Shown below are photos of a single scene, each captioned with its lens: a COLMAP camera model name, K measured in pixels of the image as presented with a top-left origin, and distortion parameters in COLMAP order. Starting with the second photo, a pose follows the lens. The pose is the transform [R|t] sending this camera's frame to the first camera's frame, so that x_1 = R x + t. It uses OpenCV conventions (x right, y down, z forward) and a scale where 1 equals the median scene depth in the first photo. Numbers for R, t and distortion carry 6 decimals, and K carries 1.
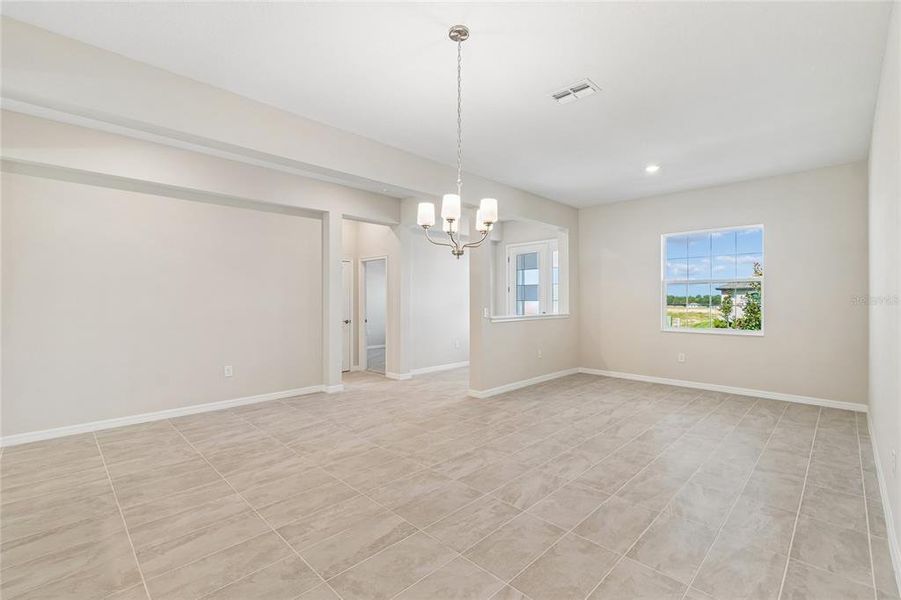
lens RADIAL K [[397.7, 0, 445.7], [0, 397.7, 299.1], [0, 0, 1]] dist [0.001352, -0.000443]
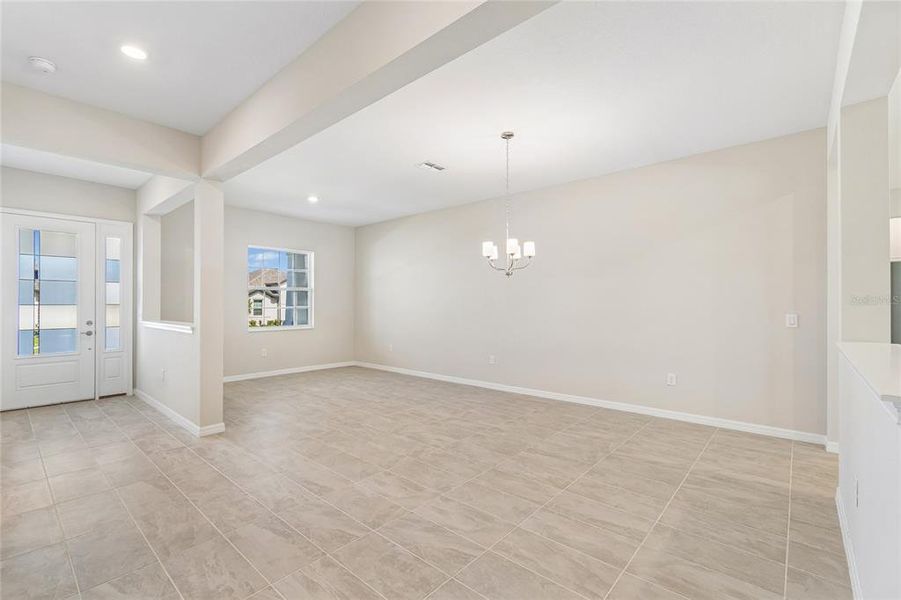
lens RADIAL K [[397.7, 0, 445.7], [0, 397.7, 299.1], [0, 0, 1]] dist [0.001352, -0.000443]
pose [[-0.055867, 0.008777, 0.998400, -1.238918], [0.002391, 0.999960, -0.008657, 0.001246], [-0.998435, 0.001904, -0.055885, 1.079671]]
